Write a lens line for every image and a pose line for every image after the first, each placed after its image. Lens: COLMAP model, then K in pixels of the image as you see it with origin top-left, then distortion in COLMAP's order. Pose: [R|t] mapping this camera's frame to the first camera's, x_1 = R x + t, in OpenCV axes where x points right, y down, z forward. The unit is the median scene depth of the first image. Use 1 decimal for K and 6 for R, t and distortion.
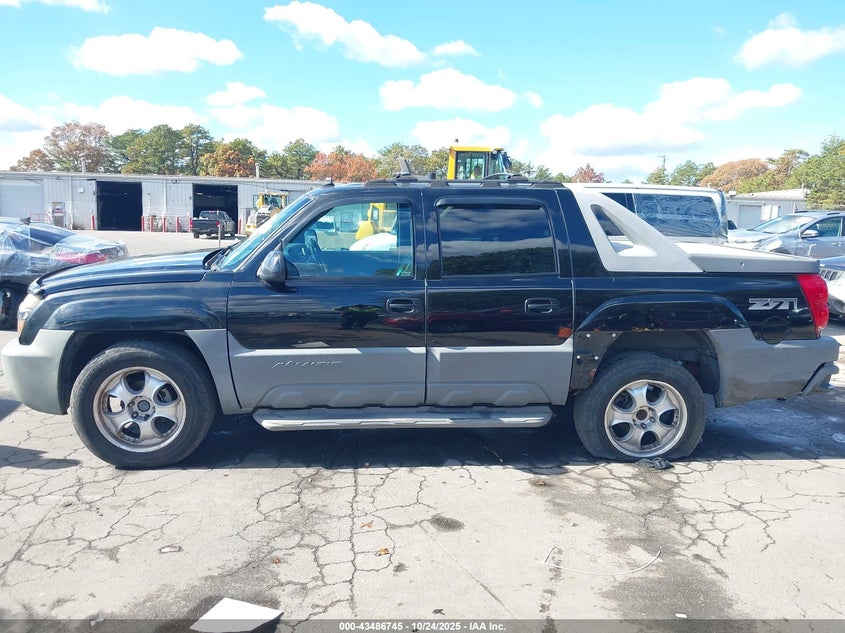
lens RADIAL K [[657.7, 0, 414.9], [0, 657.7, 313.4], [0, 0, 1]] dist [0.009134, -0.030038]
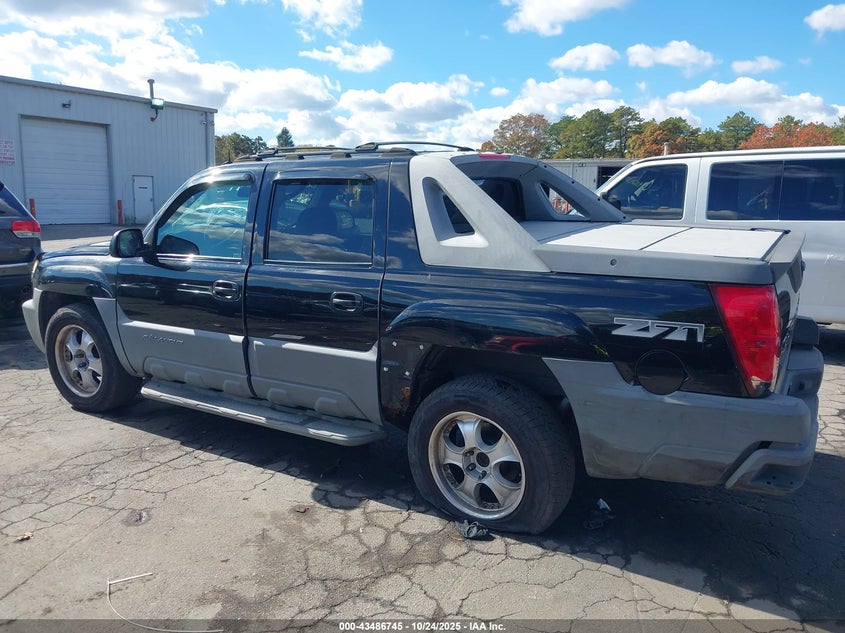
lens RADIAL K [[657.7, 0, 422.4], [0, 657.7, 313.0], [0, 0, 1]] dist [0.009134, -0.030038]
pose [[0.807784, 0.089208, -0.582689, 0.728542], [-0.074754, 0.996005, 0.048852, -0.043588], [0.584719, 0.004096, 0.811226, 0.372626]]
